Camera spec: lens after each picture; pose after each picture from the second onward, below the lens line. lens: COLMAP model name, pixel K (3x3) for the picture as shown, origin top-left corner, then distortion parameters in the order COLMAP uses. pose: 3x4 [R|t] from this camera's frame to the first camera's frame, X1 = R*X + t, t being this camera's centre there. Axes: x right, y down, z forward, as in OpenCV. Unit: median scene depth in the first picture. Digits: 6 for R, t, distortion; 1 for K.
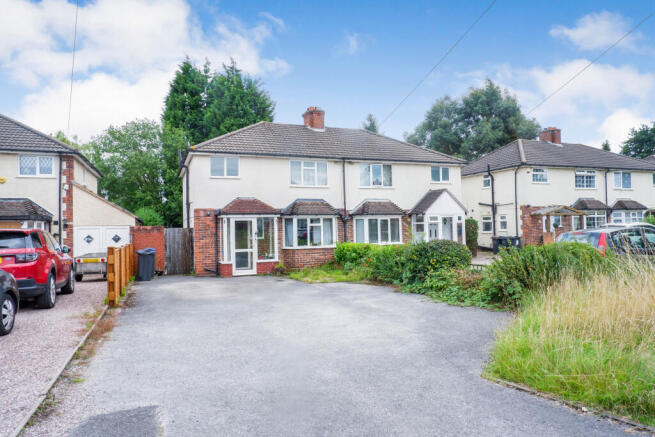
lens RADIAL K [[430.1, 0, 327.5], [0, 430.1, 218.5], [0, 0, 1]] dist [-0.002766, -0.000304]
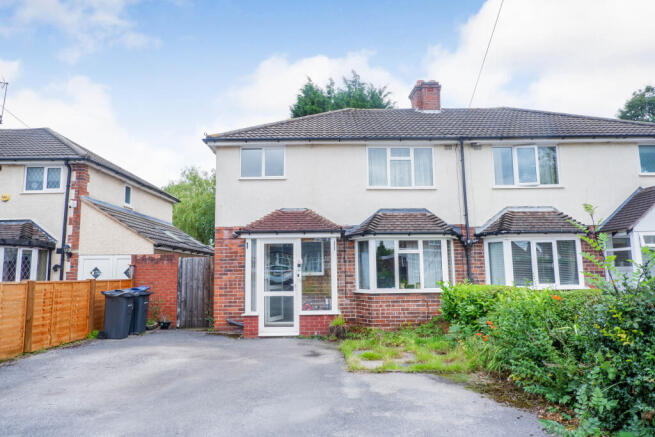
lens RADIAL K [[430.1, 0, 327.5], [0, 430.1, 218.5], [0, 0, 1]] dist [-0.002766, -0.000304]
pose [[0.929483, -0.038985, -0.366798, 0.084400], [0.003585, 0.995307, -0.096700, 0.026055], [0.368847, 0.088566, 0.925261, 0.428801]]
